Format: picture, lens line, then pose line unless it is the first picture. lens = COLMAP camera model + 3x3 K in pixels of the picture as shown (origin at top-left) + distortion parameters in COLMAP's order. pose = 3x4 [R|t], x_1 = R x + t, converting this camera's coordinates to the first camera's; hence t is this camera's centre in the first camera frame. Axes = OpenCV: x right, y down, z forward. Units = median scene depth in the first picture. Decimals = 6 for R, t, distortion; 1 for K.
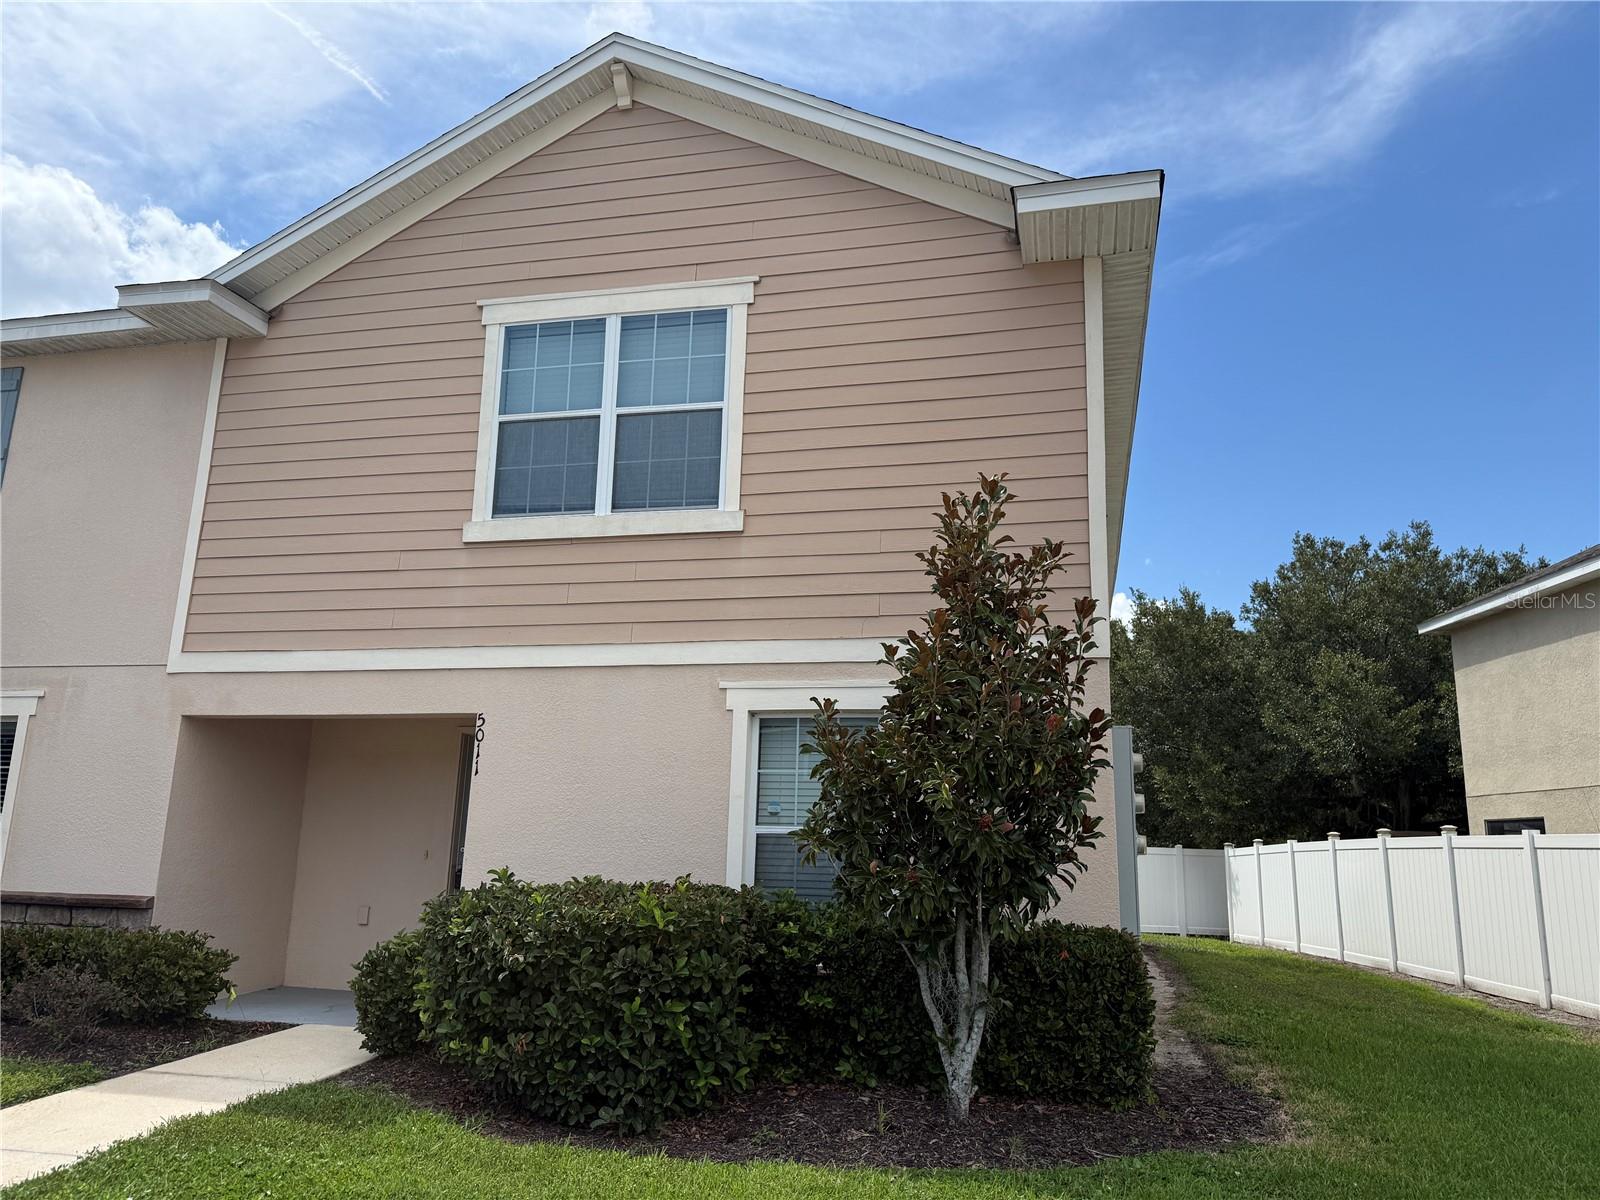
lens RADIAL K [[1148.4, 0, 800.0], [0, 1148.4, 600.0], [0, 0, 1]] dist [-0.003825, -0.001753]
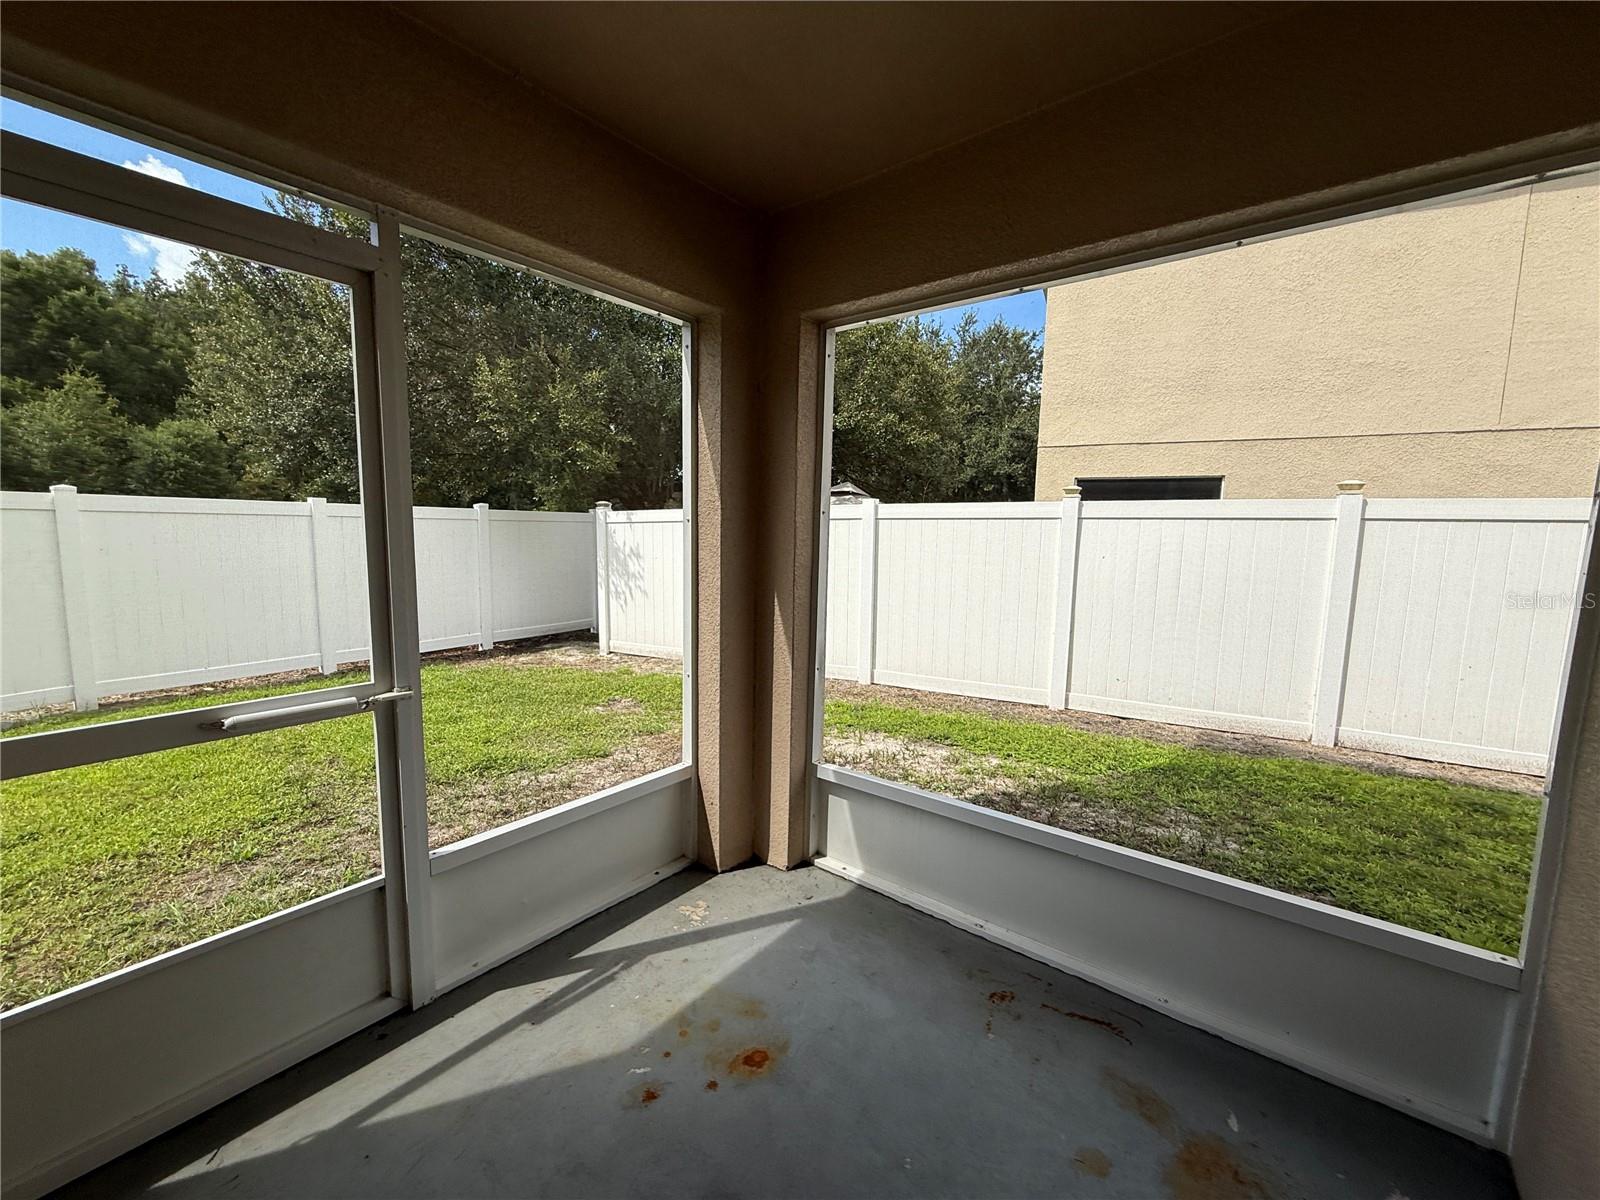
lens RADIAL K [[637.5, 0, 795.8], [0, 637.5, 597.7], [0, 0, 1]] dist [0.000080, 0.000233]
pose [[0.433993, -0.098217, 0.895546, 0.143437], [-0.205260, 0.957117, 0.204441, 0.213585], [-0.877222, -0.272546, 0.395222, 0.958141]]
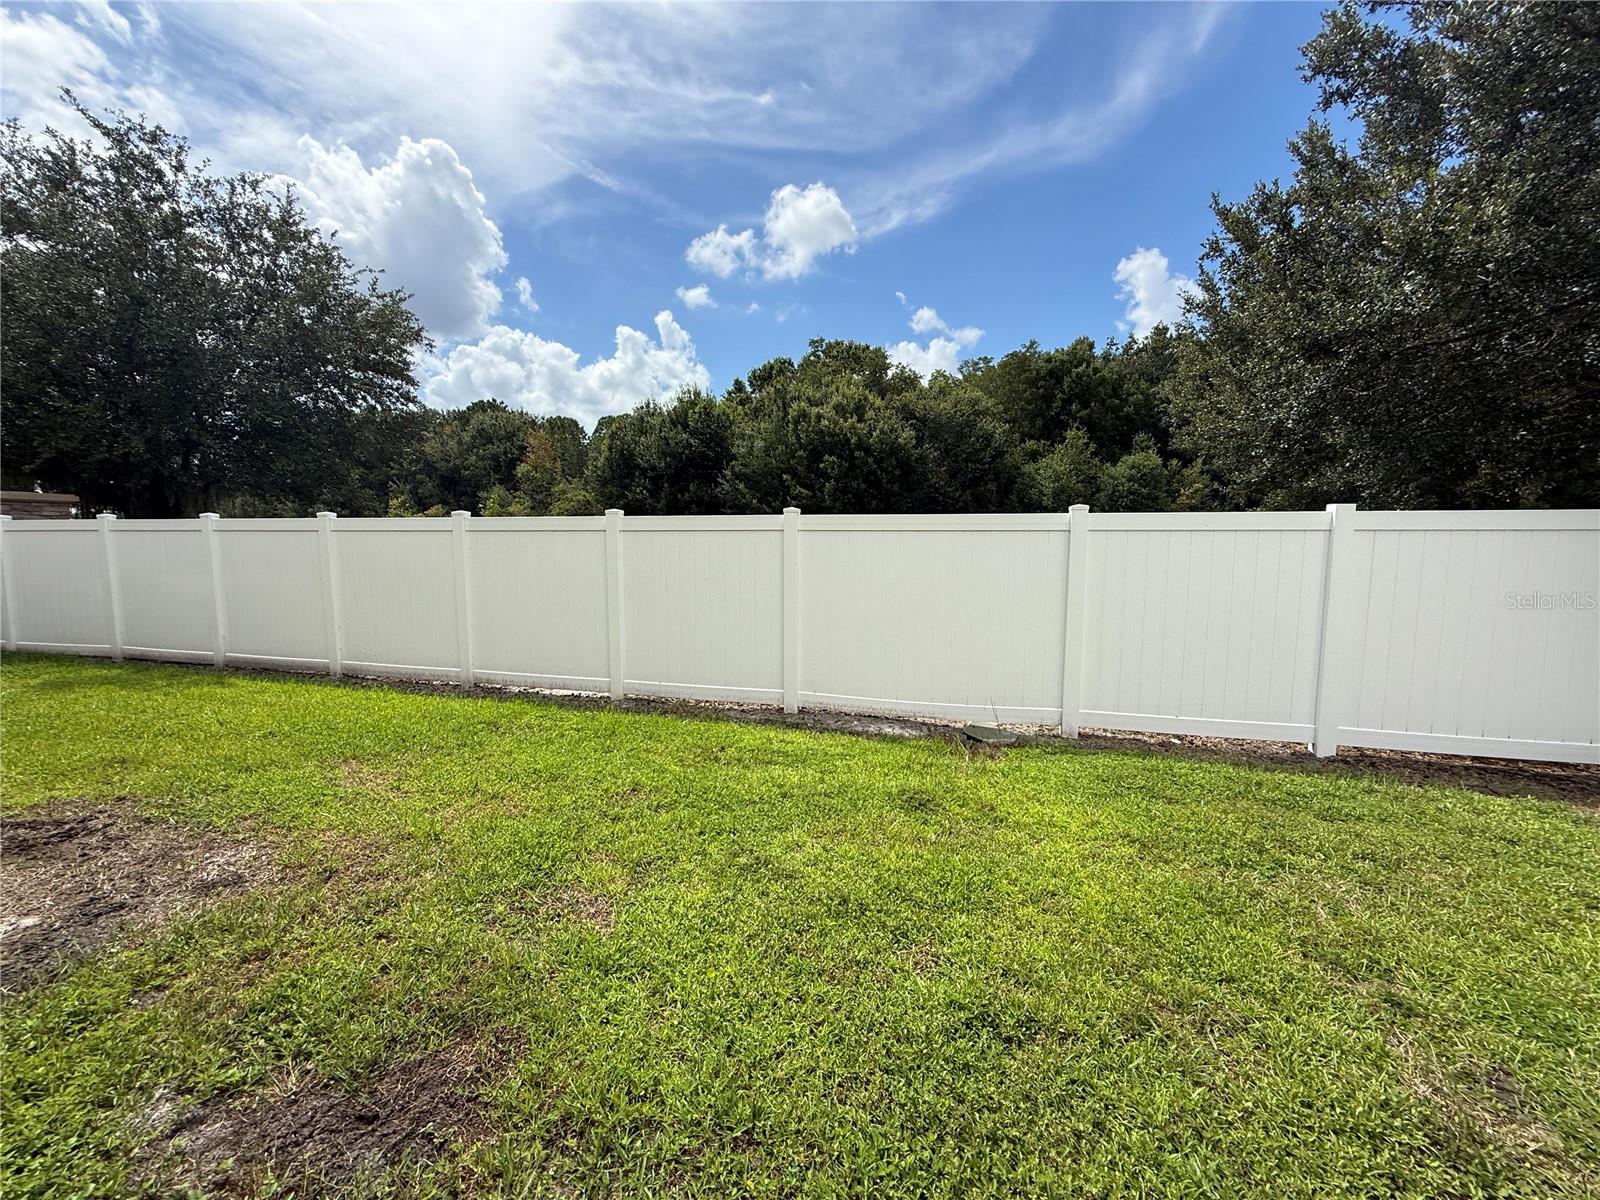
lens RADIAL K [[637.5, 0, 795.8], [0, 637.5, 597.7], [0, 0, 1]] dist [0.000080, 0.000233]
pose [[0.994196, 0.004410, -0.107498, 0.239556], [0.028401, 0.952960, 0.301762, 0.320384], [0.103772, -0.303063, 0.947304, 1.425214]]
